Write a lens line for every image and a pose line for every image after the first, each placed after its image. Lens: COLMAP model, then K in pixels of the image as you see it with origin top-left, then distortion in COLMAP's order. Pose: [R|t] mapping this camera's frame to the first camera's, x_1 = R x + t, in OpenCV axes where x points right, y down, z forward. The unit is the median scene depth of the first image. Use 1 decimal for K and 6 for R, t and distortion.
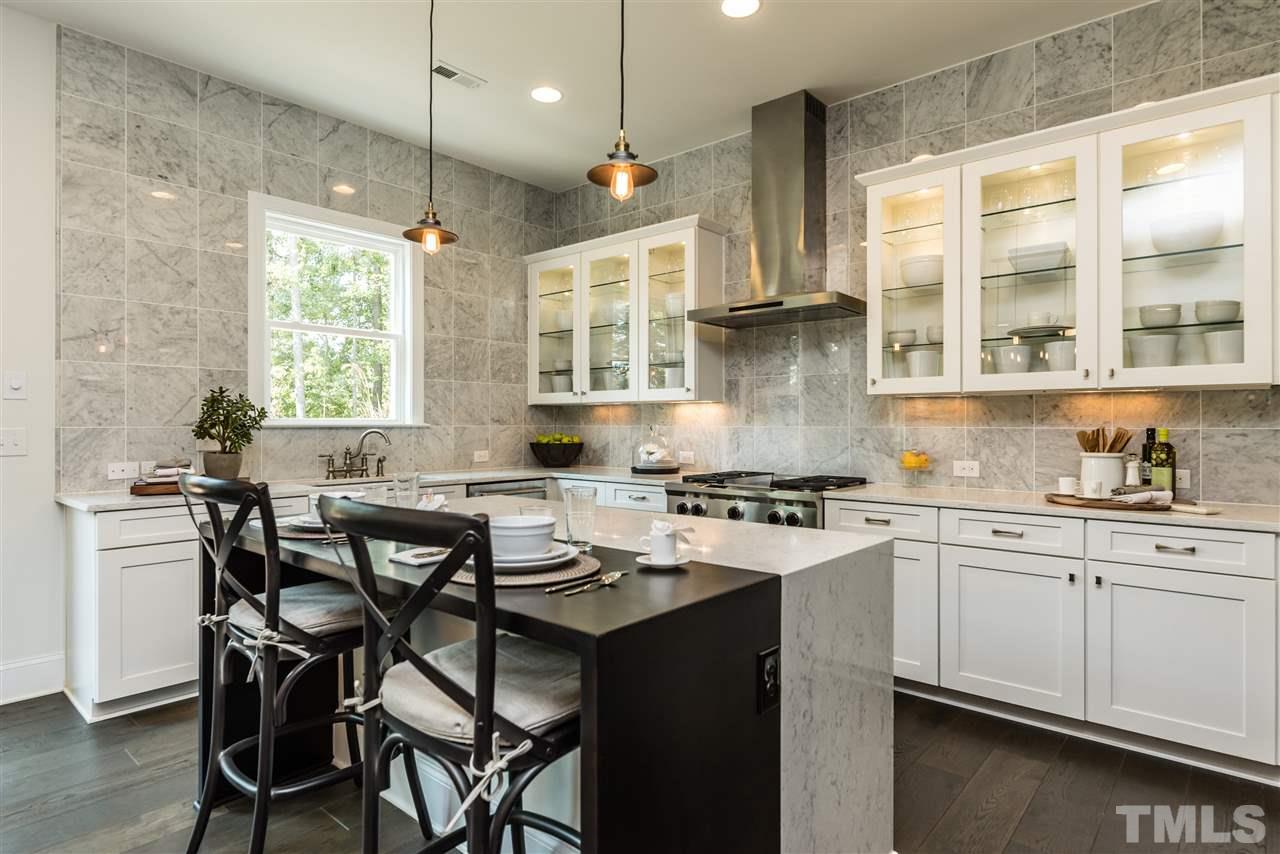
lens RADIAL K [[656.4, 0, 641.1], [0, 656.4, 428.2], [0, 0, 1]] dist [-0.002711, 0.000486]
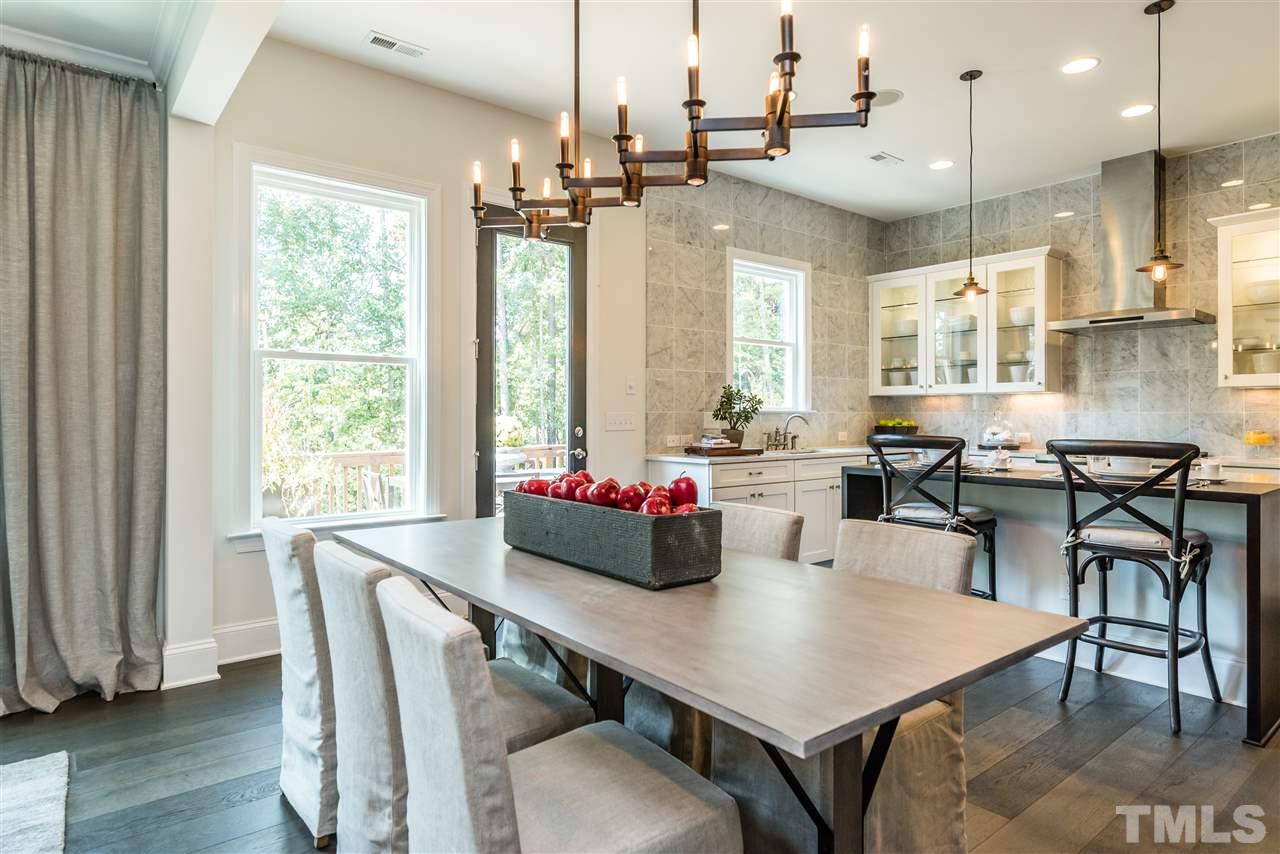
lens RADIAL K [[711.3, 0, 643.9], [0, 711.3, 418.0], [0, 0, 1]] dist [0.005508, -0.000264]
pose [[0.988094, -0.000108, -0.153849, -0.486465], [-0.000381, 0.999995, -0.003150, 0.013718], [0.153849, 0.003171, 0.988089, -0.497616]]
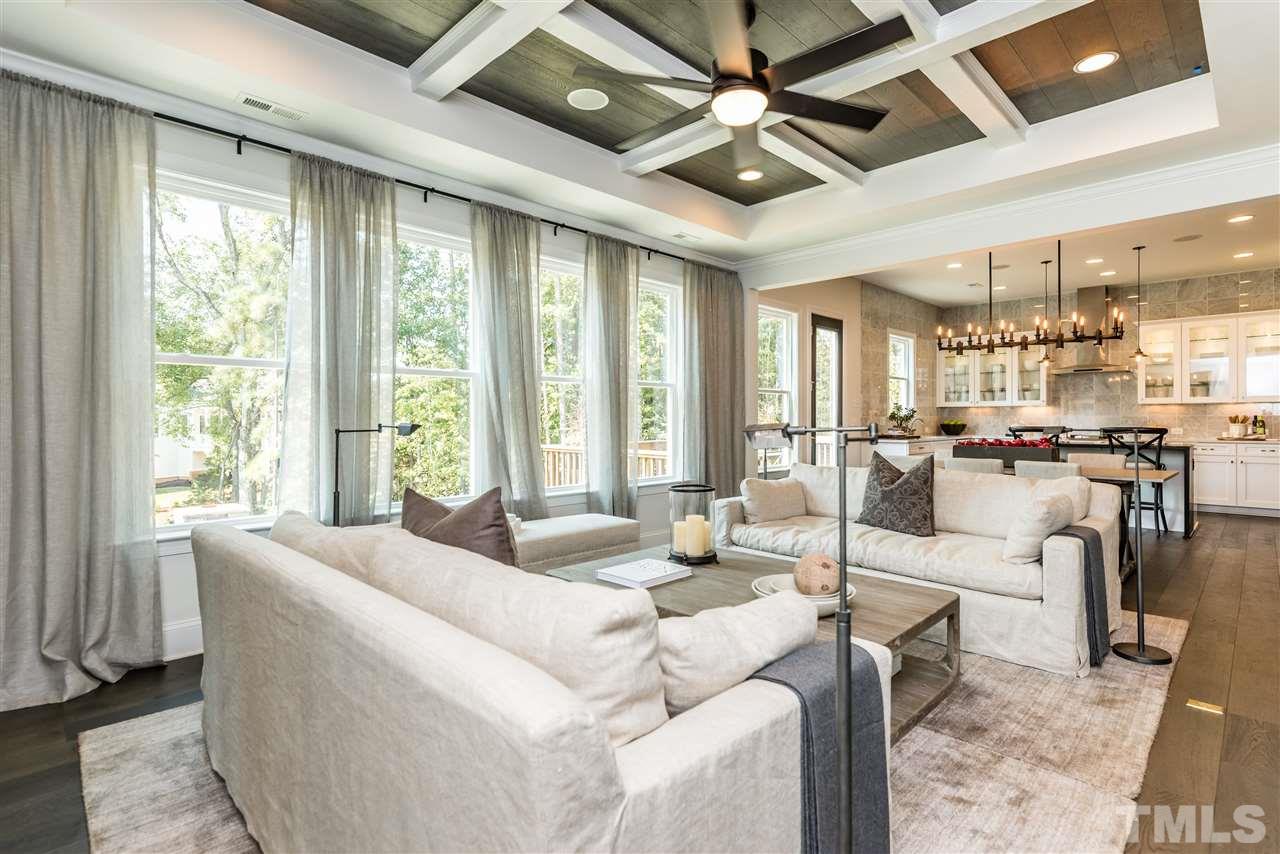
lens RADIAL K [[616.8, 0, 631.2], [0, 616.8, 425.1], [0, 0, 1]] dist [0.001514, 0.000053]
pose [[0.998401, -0.004721, -0.056336, -1.355530], [0.005021, 0.999974, 0.005195, 0.010945], [0.056310, -0.005470, 0.998398, -1.404573]]
